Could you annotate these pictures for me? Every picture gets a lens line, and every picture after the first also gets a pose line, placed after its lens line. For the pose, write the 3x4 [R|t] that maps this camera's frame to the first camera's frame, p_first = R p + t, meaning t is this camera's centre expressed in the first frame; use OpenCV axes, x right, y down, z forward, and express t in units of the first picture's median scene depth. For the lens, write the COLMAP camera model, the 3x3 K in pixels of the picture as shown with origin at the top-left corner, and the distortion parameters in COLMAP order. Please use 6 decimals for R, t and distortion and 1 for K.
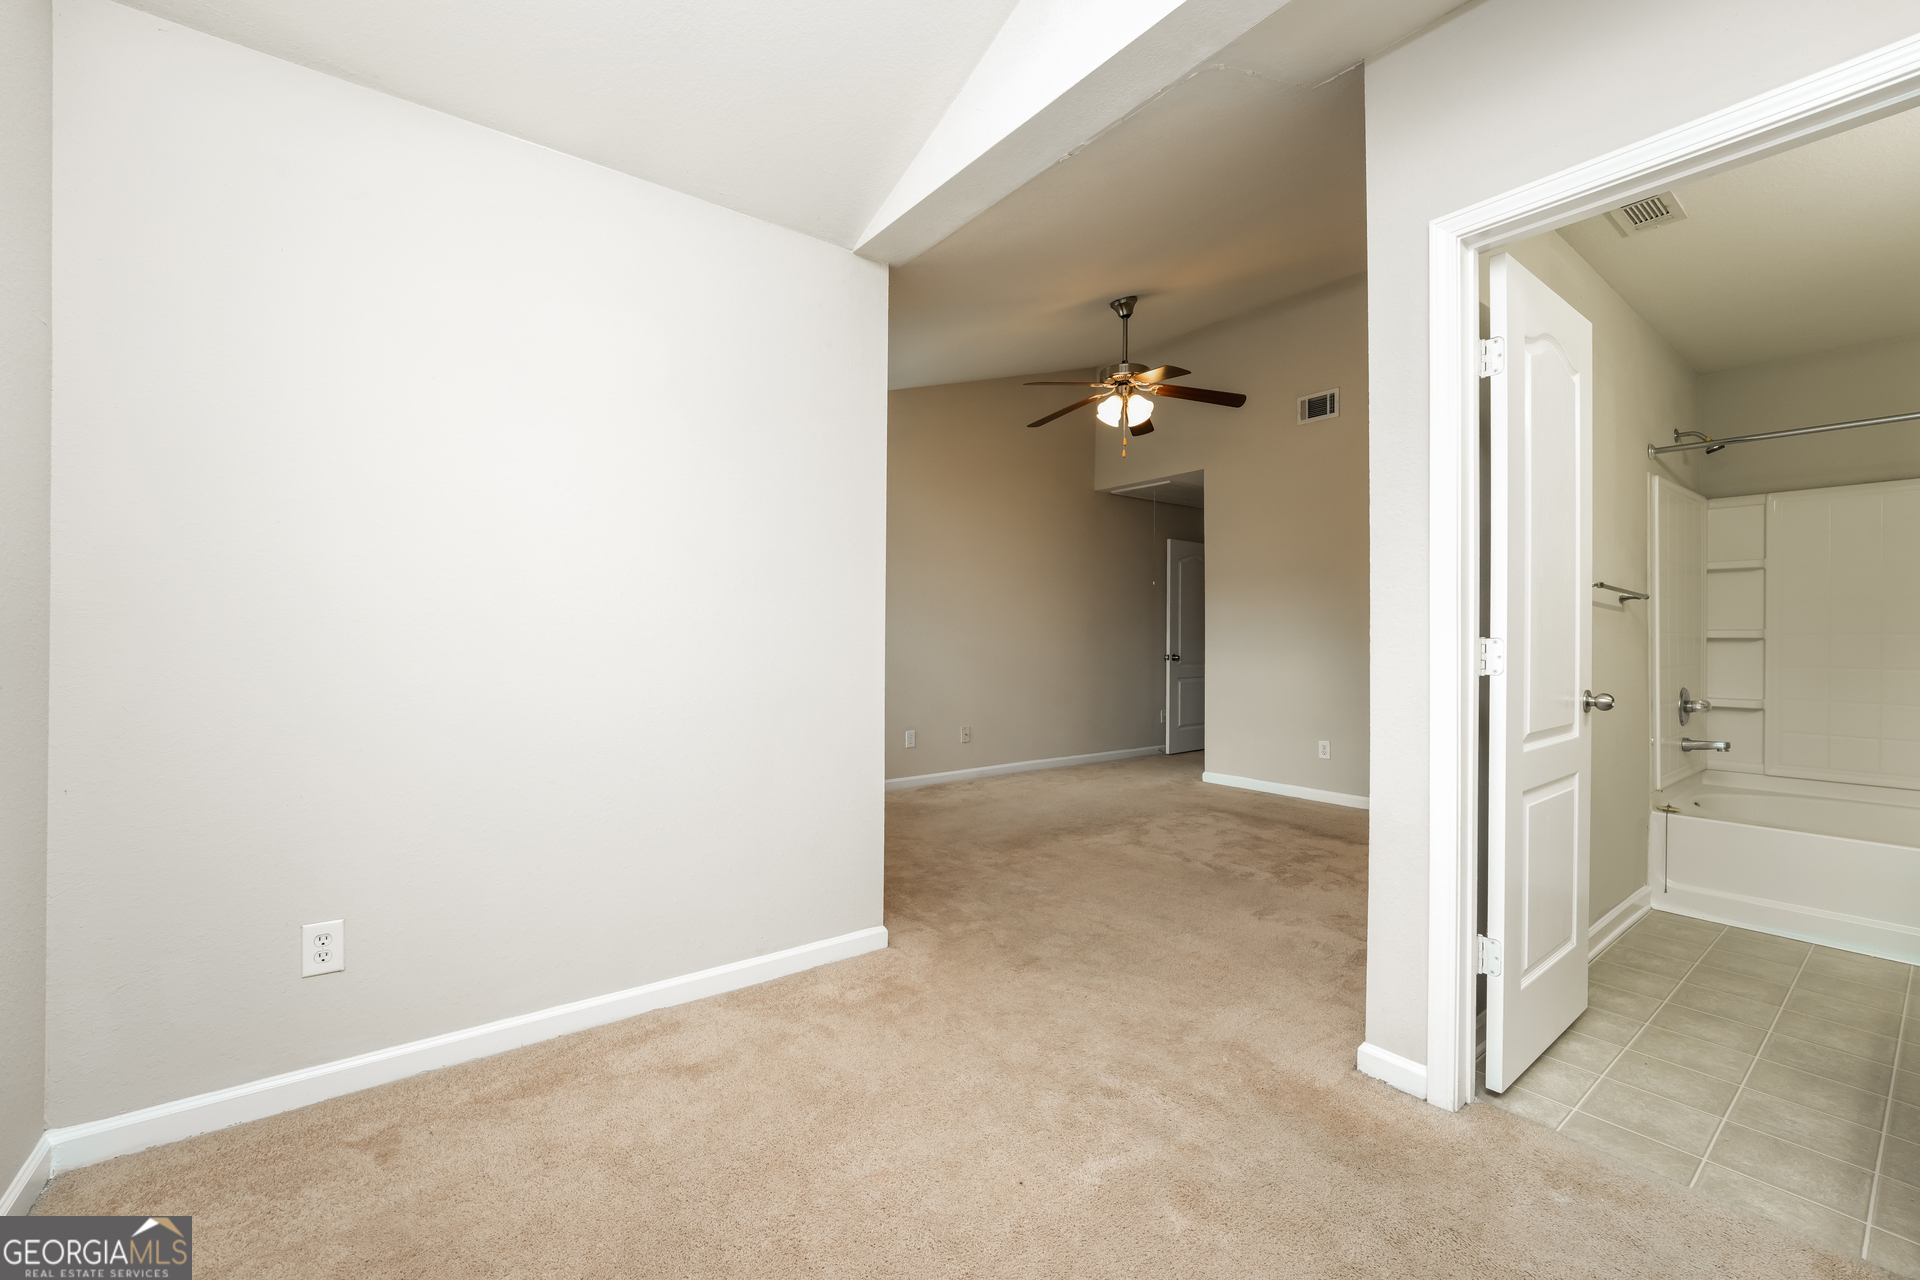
lens RADIAL K [[778.2, 0, 959.7], [0, 778.2, 635.2], [0, 0, 1]] dist [-0.008140, 0.000209]
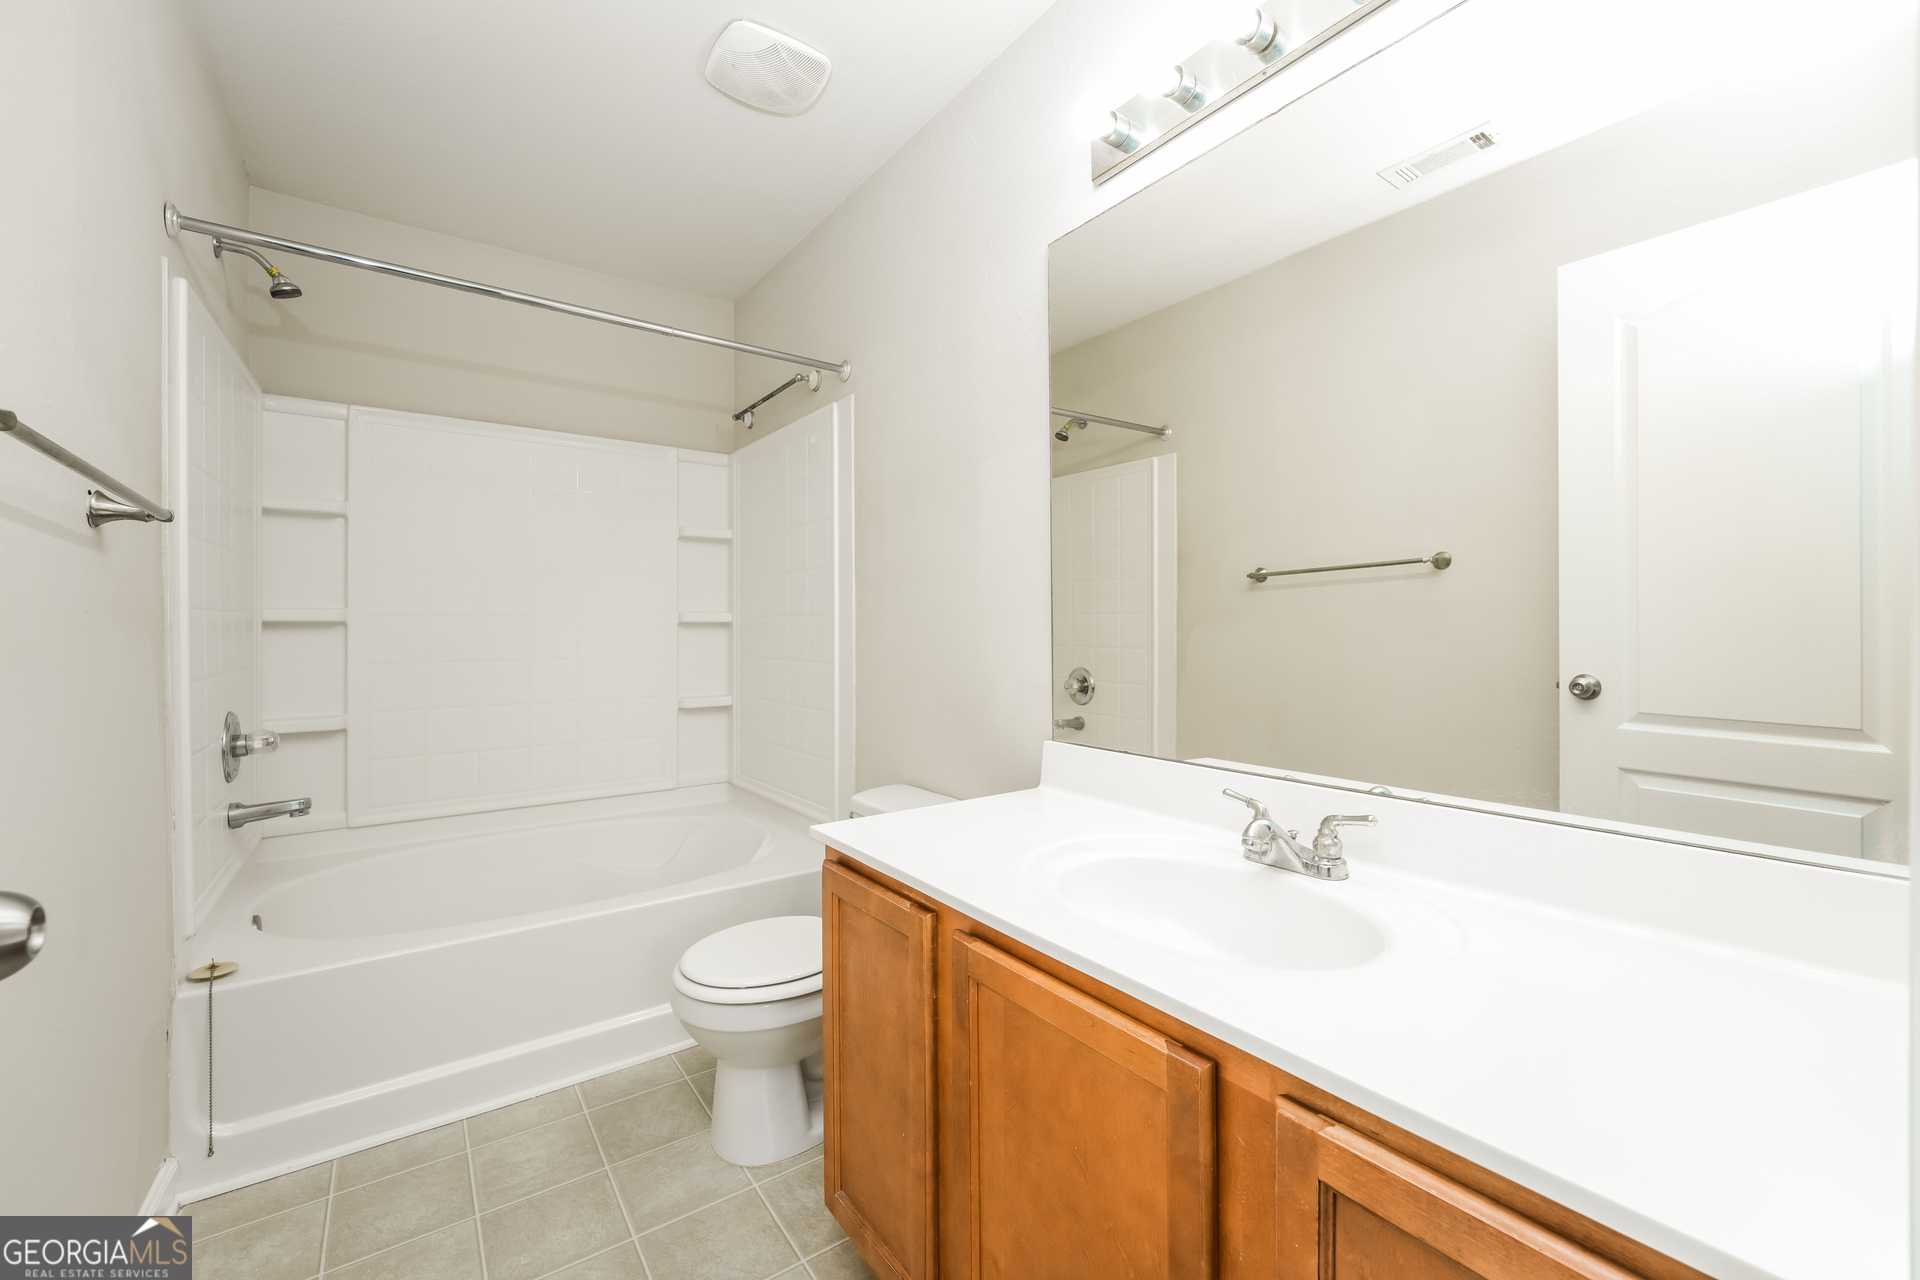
lens RADIAL K [[778.2, 0, 965.4], [0, 778.2, 634.5], [0, 0, 1]] dist [-0.008140, 0.000209]
pose [[0.023481, -0.008840, 0.999685, 0.406379], [-0.003546, 0.999954, 0.008926, 0.006932], [-0.999718, -0.003754, 0.023448, 0.470947]]
